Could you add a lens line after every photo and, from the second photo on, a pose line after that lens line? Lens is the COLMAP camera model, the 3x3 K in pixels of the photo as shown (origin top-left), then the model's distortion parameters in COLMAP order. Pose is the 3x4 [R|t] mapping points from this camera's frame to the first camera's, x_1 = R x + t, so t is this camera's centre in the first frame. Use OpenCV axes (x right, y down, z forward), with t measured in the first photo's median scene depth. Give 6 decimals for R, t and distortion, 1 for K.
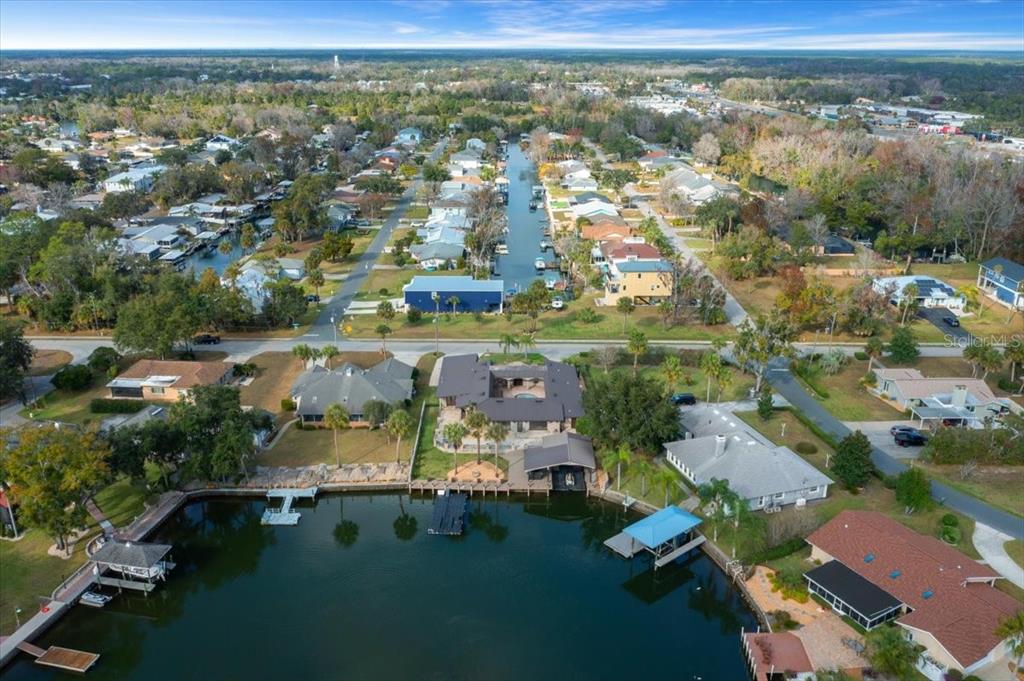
lens RADIAL K [[832.4, 0, 512.0], [0, 832.4, 340.5], [0, 0, 1]] dist [-0.021695, 0.008862]
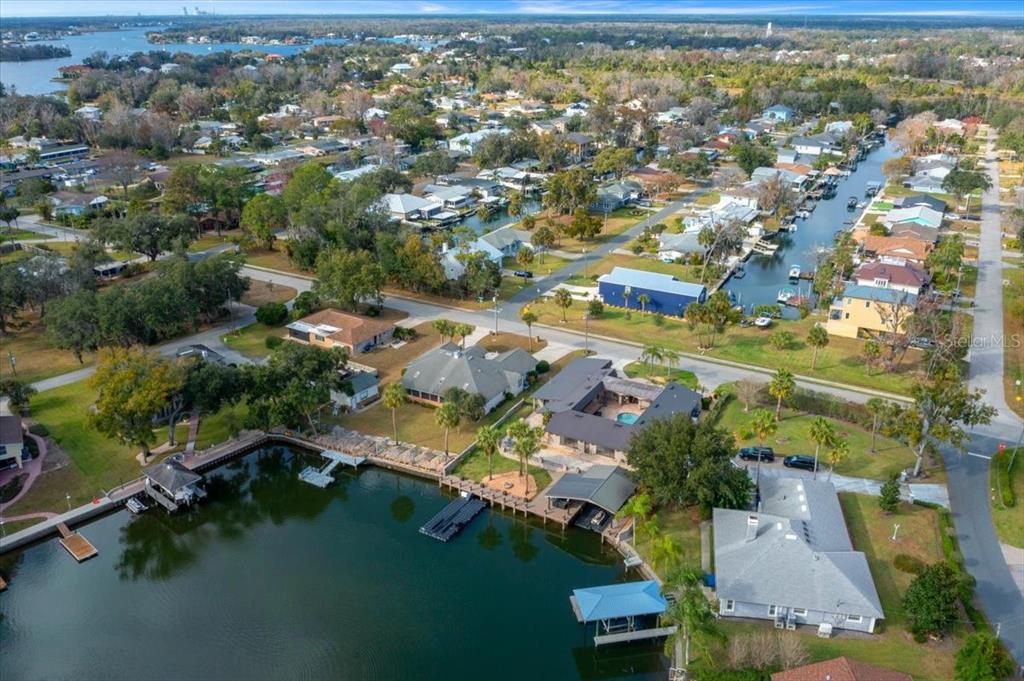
lens RADIAL K [[832.4, 0, 512.0], [0, 832.4, 340.5], [0, 0, 1]] dist [-0.021695, 0.008862]
pose [[0.871466, 0.179666, -0.456363, 0.285952], [-0.162500, 0.983702, 0.076967, -0.060141], [0.462754, 0.007085, 0.886458, 0.121727]]
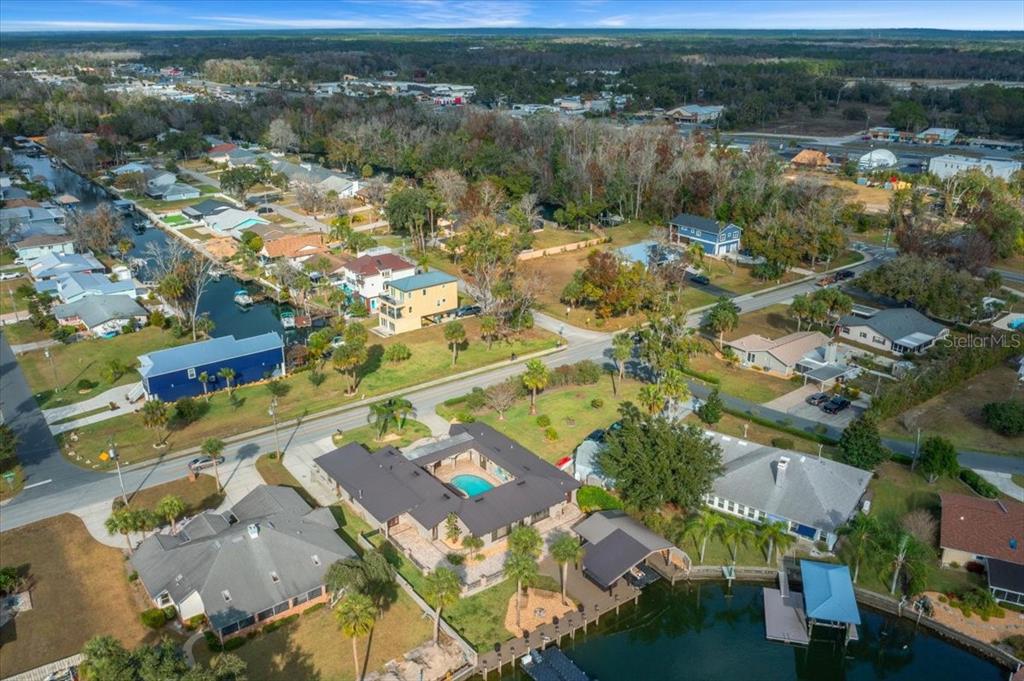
lens RADIAL K [[832.4, 0, 512.0], [0, 832.4, 340.5], [0, 0, 1]] dist [-0.021695, 0.008862]
pose [[0.799730, -0.215936, 0.560182, -0.322287], [0.204209, 0.975281, 0.084412, -0.103990], [-0.564562, 0.046888, 0.824058, 0.324762]]
